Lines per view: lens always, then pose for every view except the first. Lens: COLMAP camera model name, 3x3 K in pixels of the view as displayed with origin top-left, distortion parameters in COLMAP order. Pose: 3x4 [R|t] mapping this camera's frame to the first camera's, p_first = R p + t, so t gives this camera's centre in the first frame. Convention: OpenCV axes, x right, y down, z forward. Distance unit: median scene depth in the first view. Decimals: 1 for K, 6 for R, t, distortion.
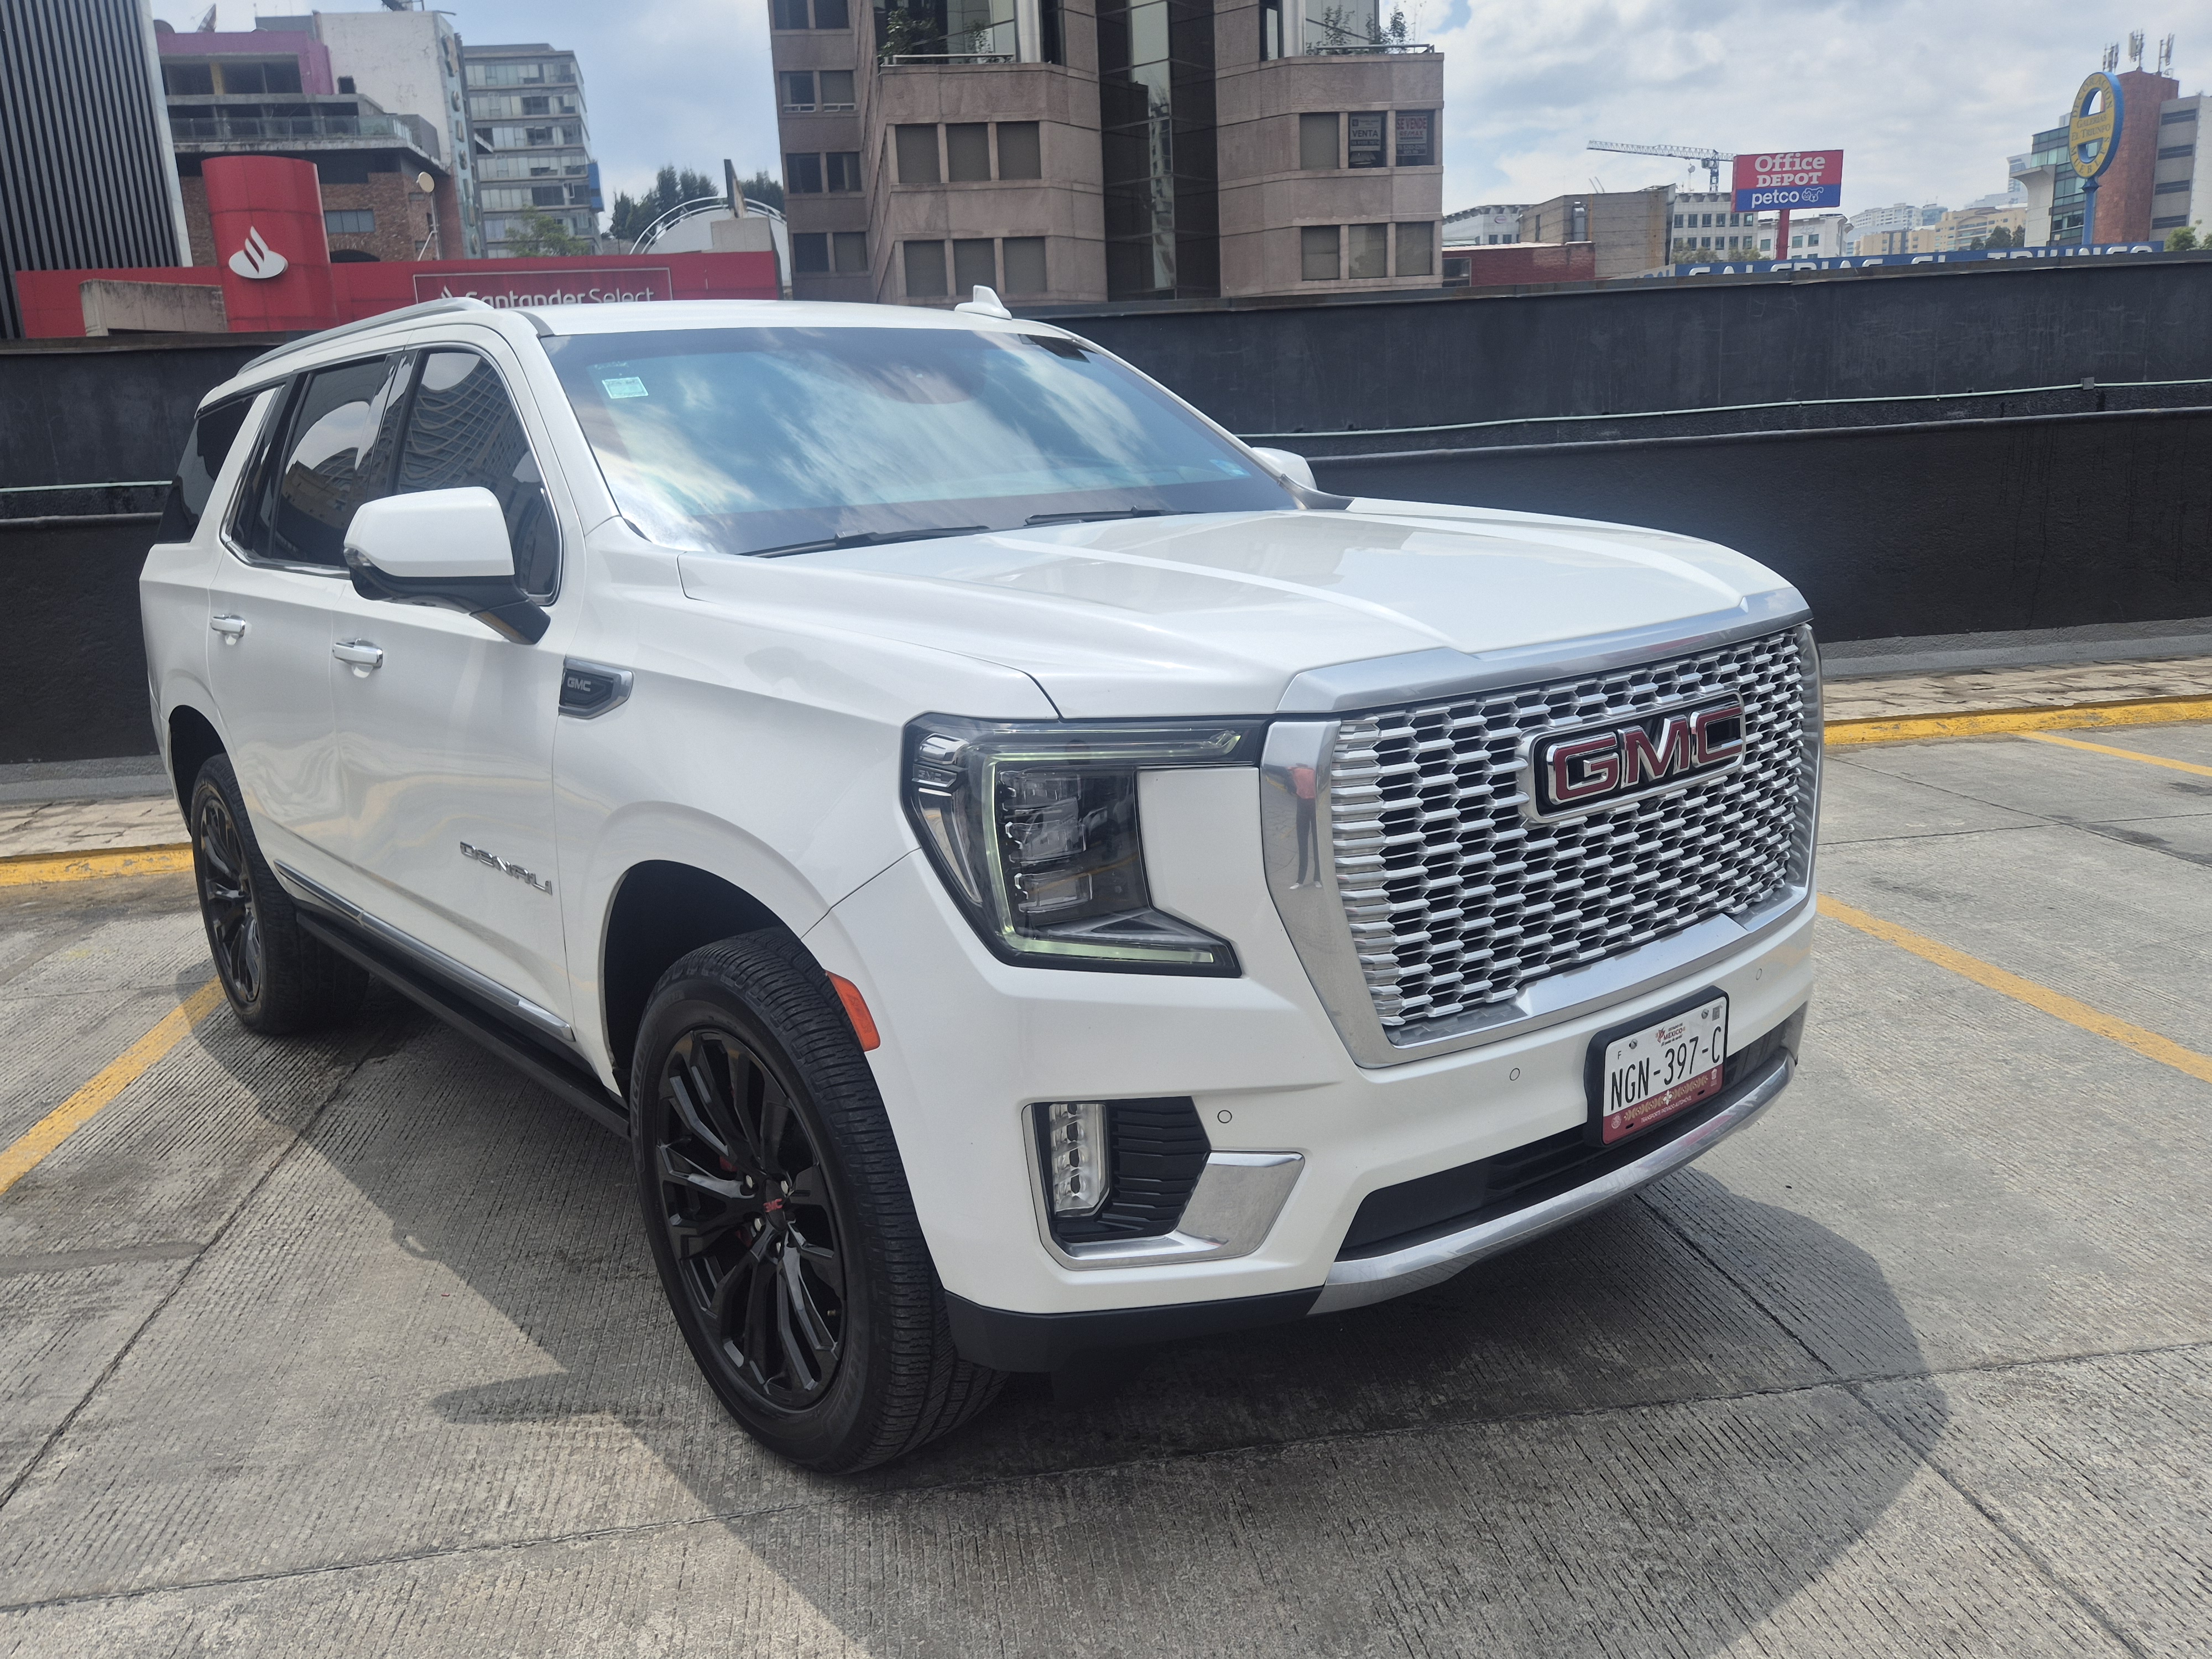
lens RADIAL K [[1717.3, 0, 1067.7], [0, 1717.3, 833.5], [0, 0, 1]] dist [0.060869, -0.050394]
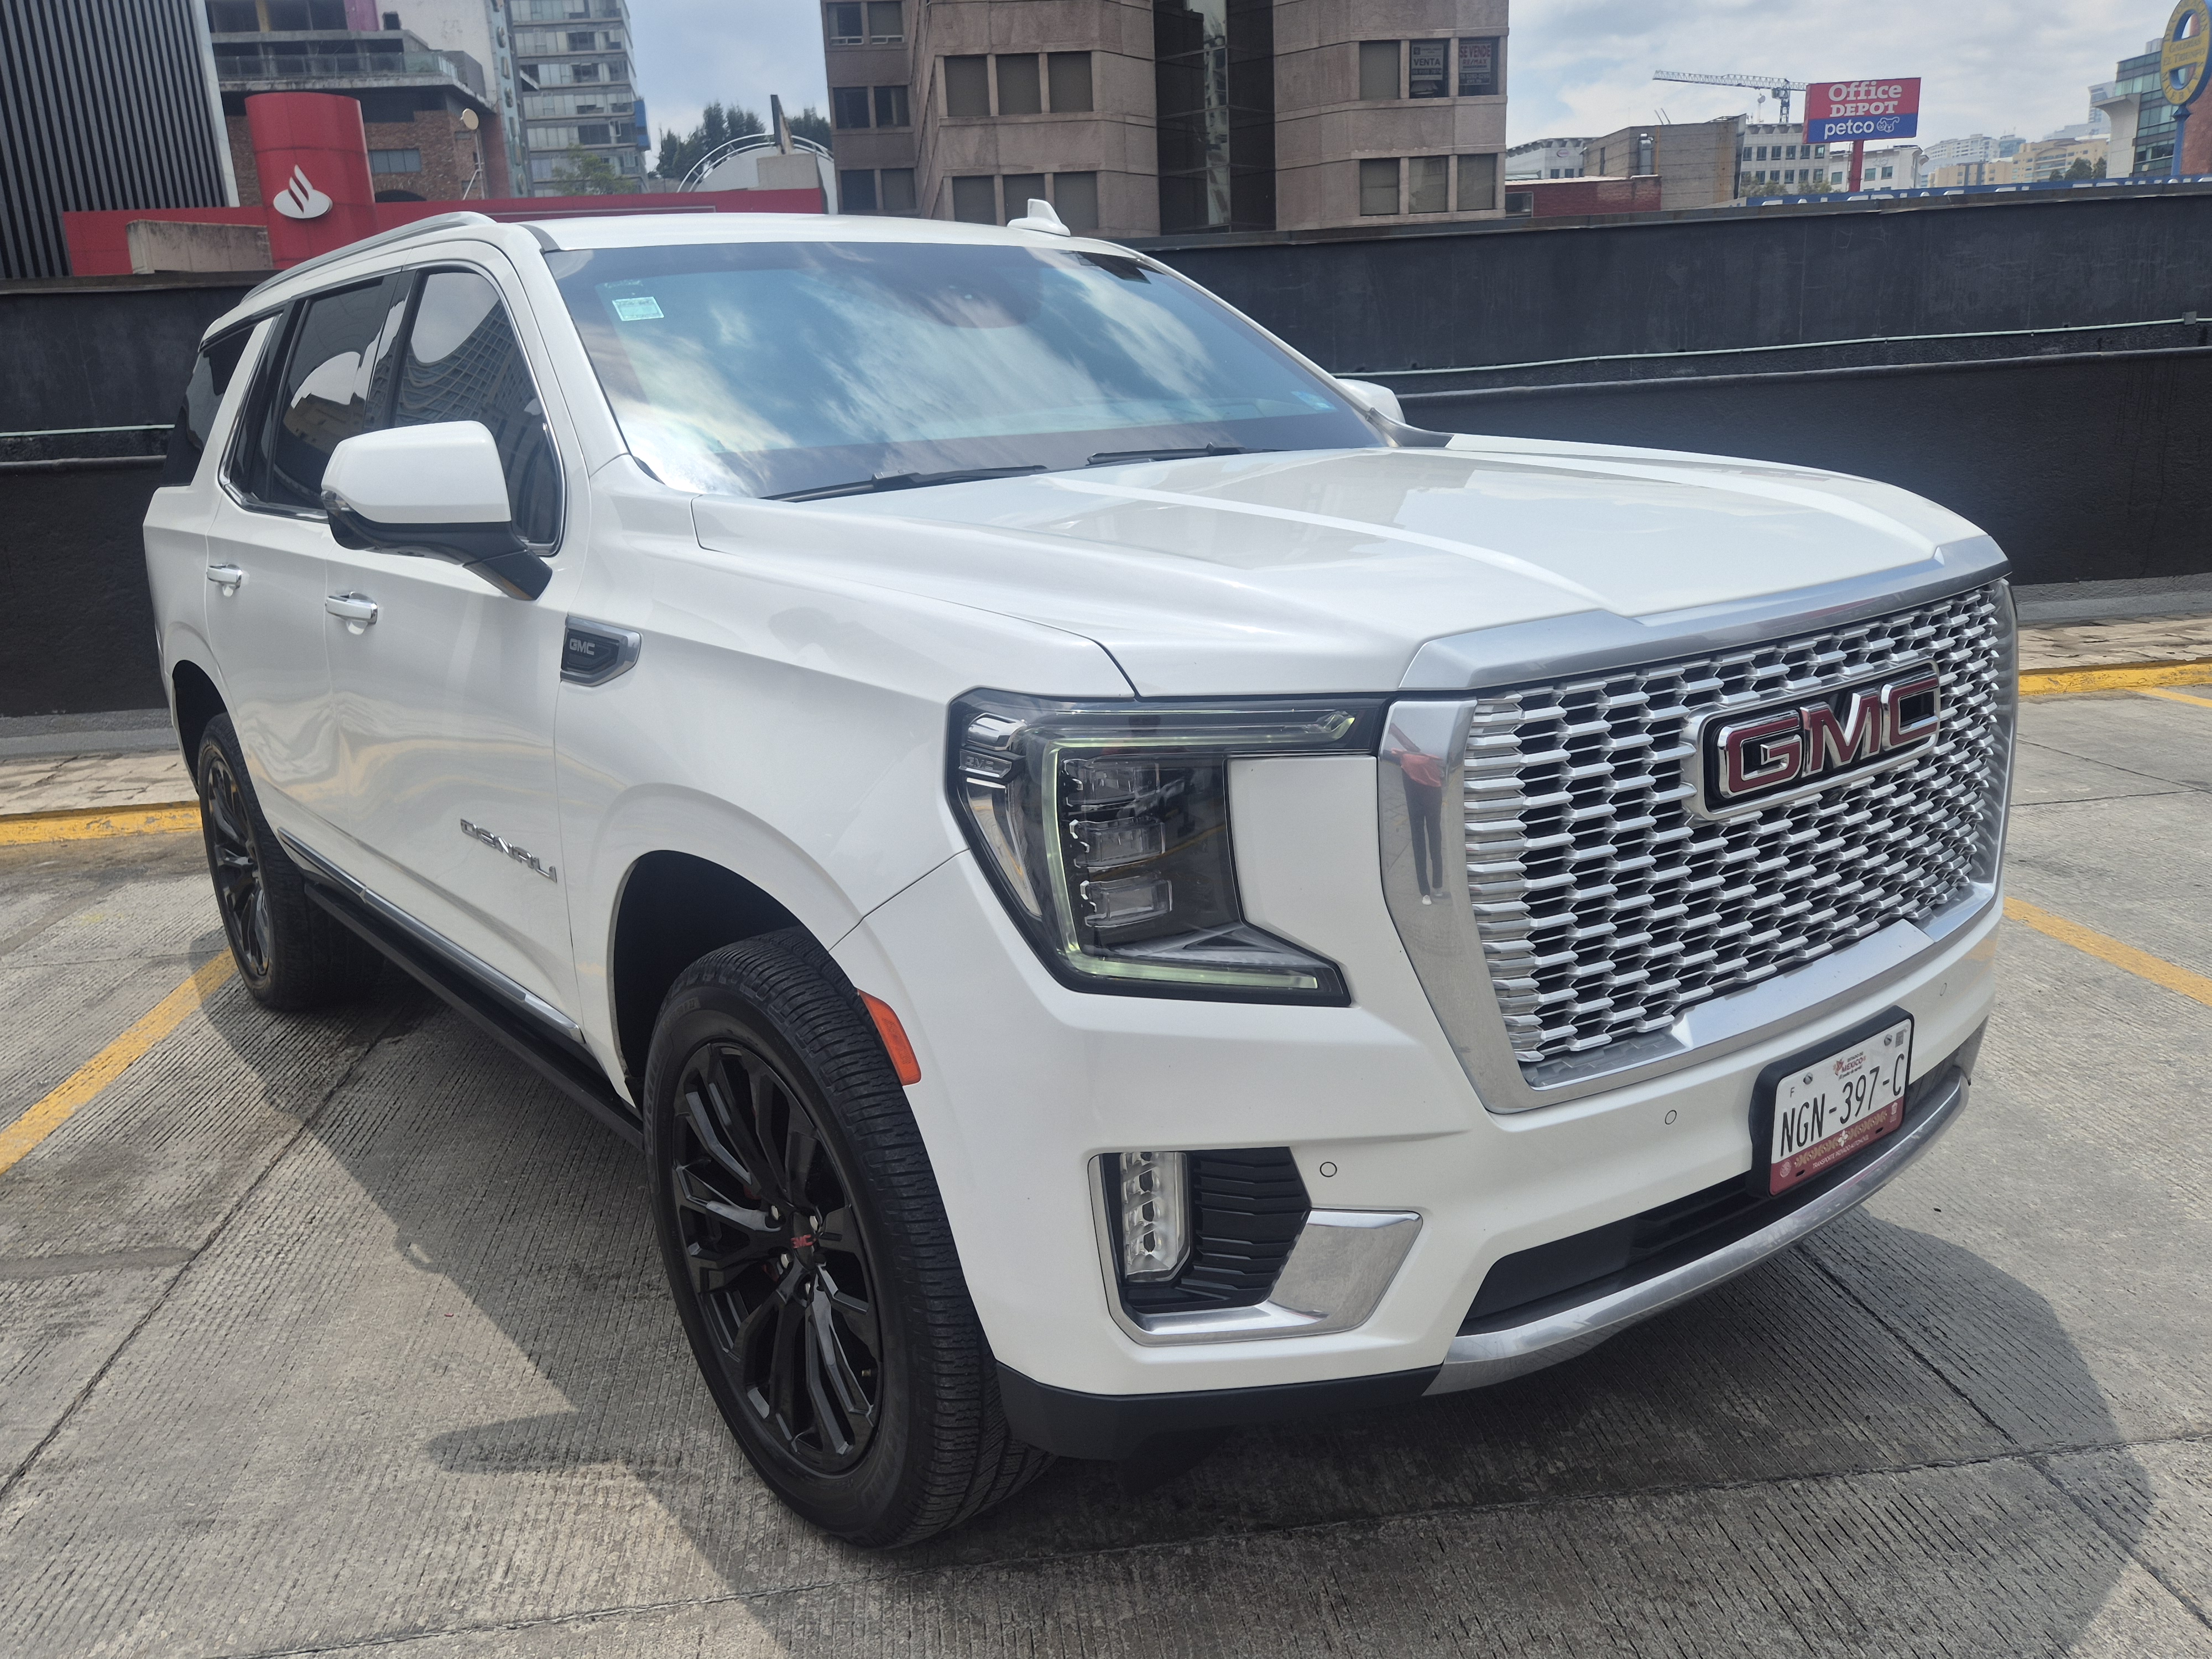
lens RADIAL K [[1712.0, 0, 1073.2], [0, 1712.0, 850.0], [0, 0, 1]] dist [0.065014, -0.054179]
pose [[0.999692, 0.005009, -0.024315, -0.006934], [-0.004023, 0.999175, 0.040419, -0.012497], [0.024498, -0.040309, 0.998887, 0.080646]]
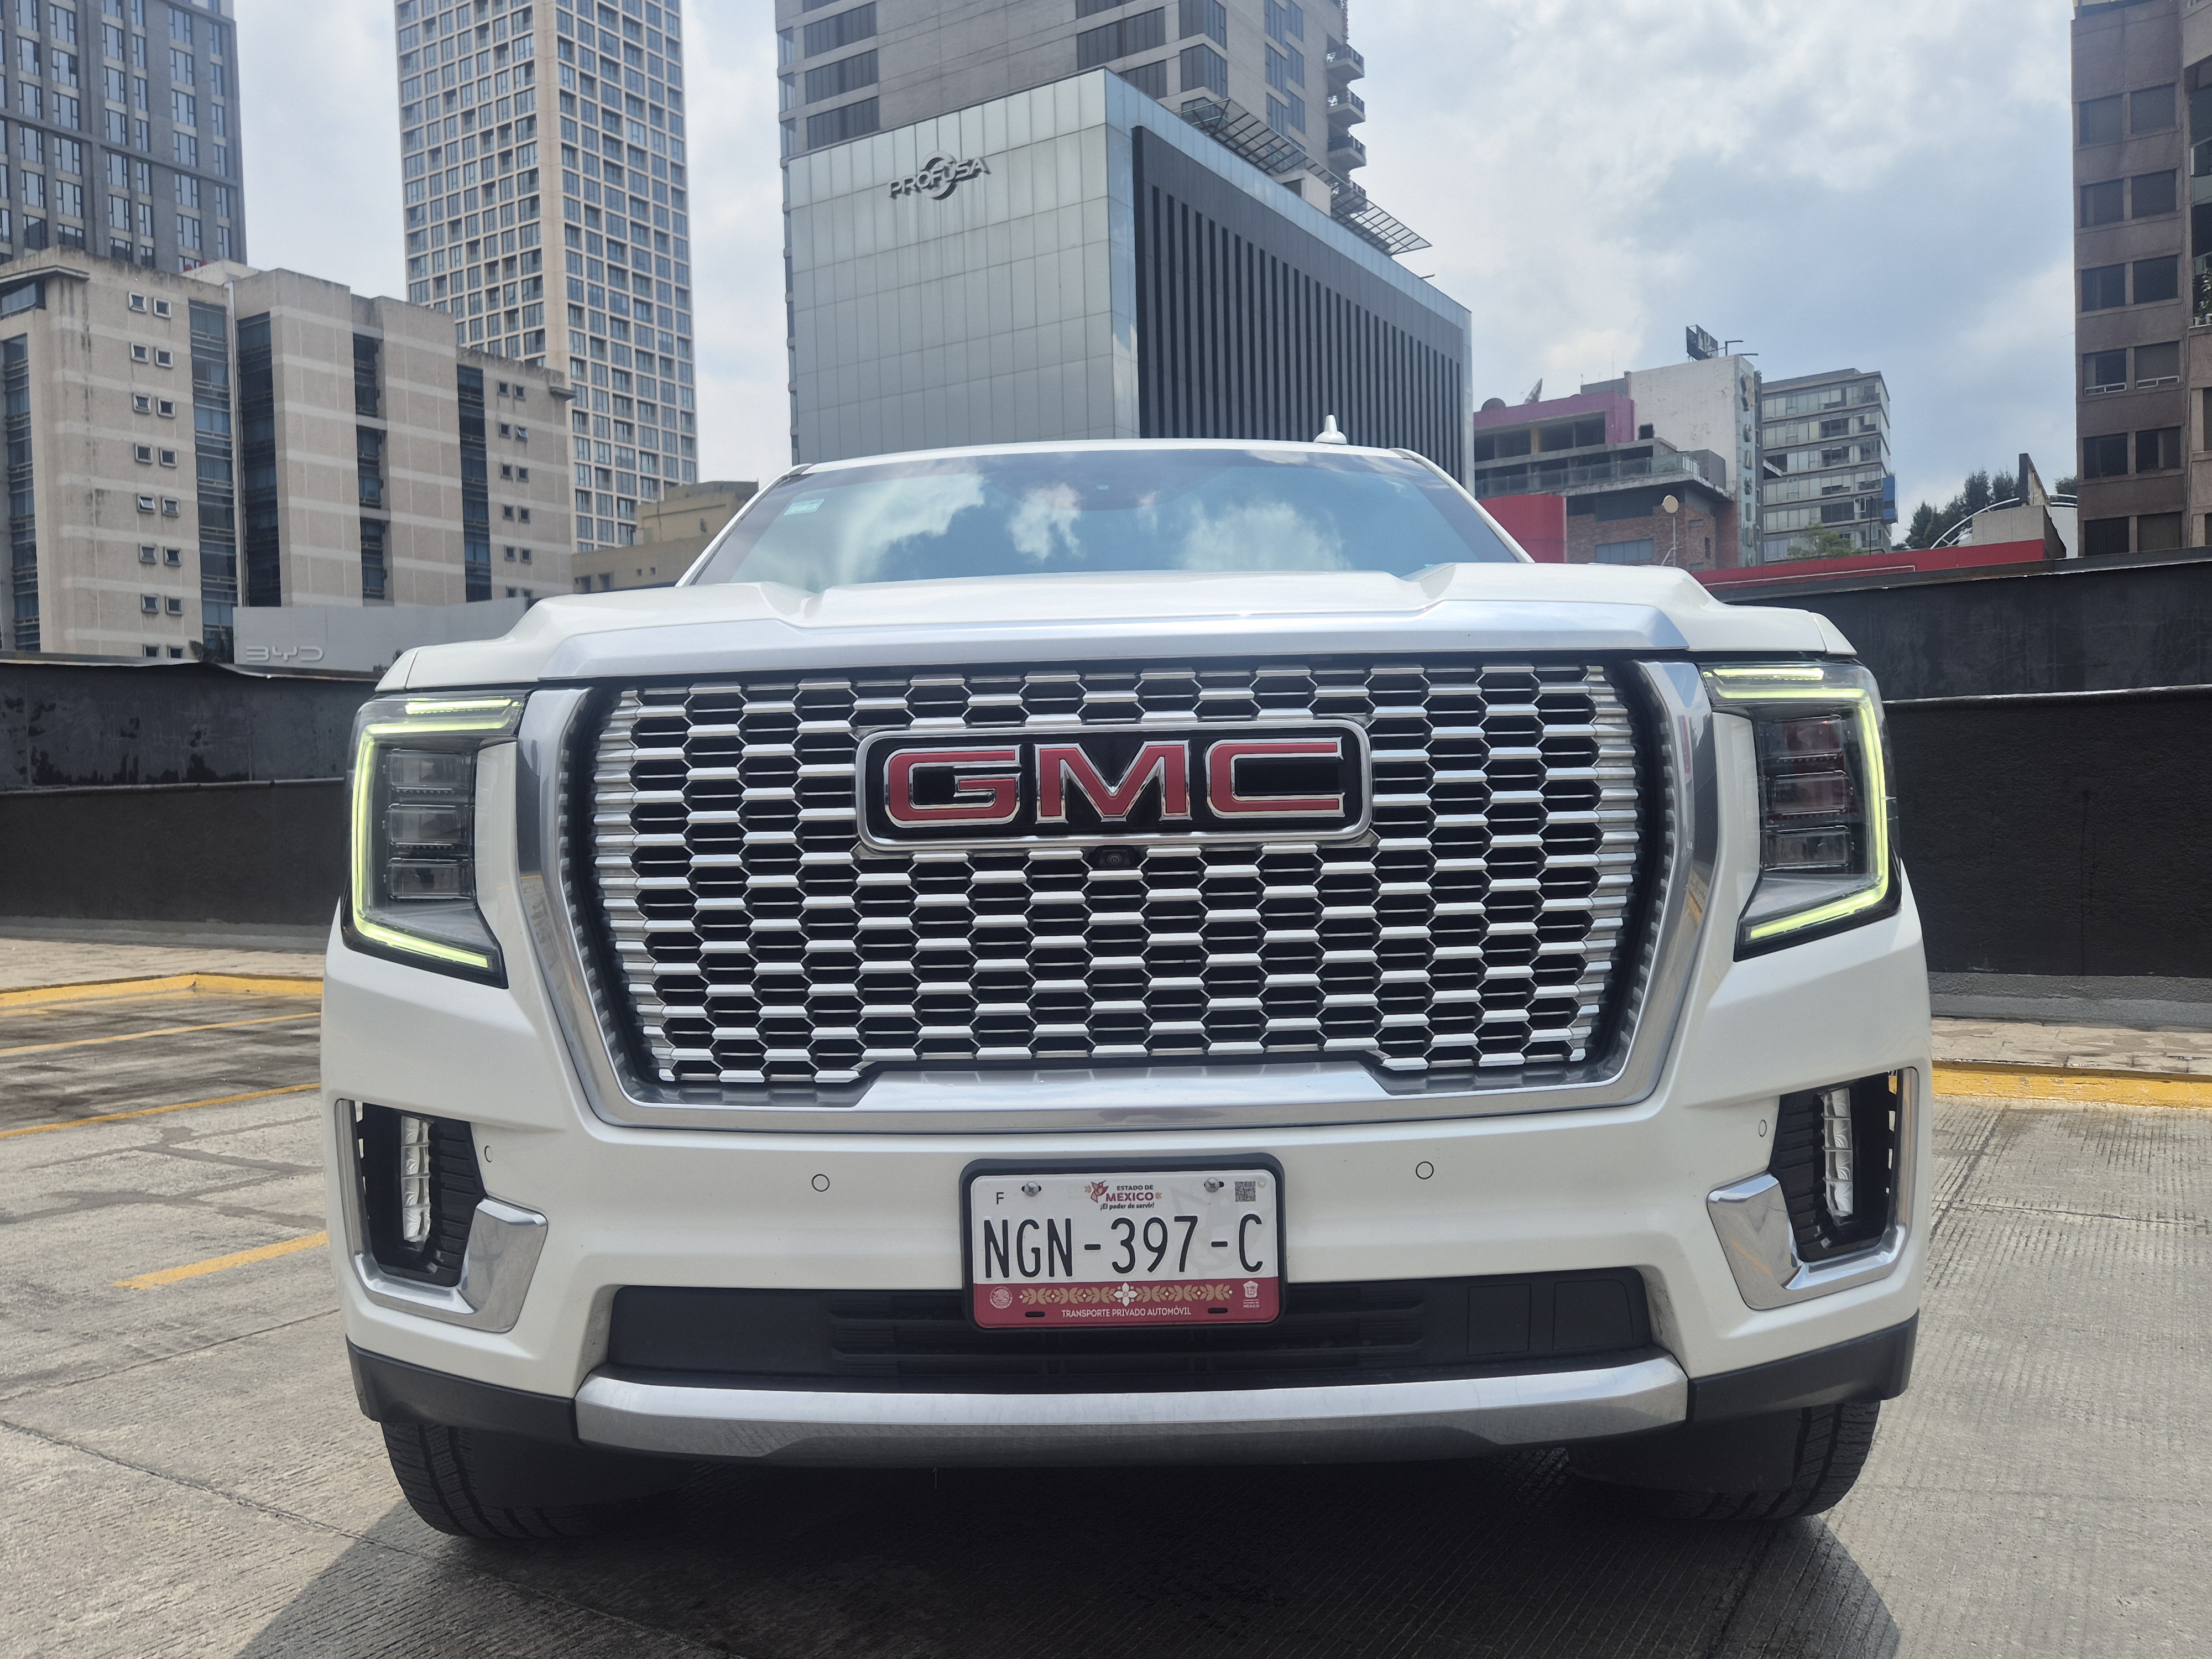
lens RADIAL K [[1717.3, 0, 1067.7], [0, 1717.3, 833.5], [0, 0, 1]] dist [0.060869, -0.050394]
pose [[0.763165, 0.038212, -0.645073, 0.425551], [-0.151831, 0.980908, -0.121520, 0.034172], [0.628114, 0.190682, 0.754396, 0.247373]]
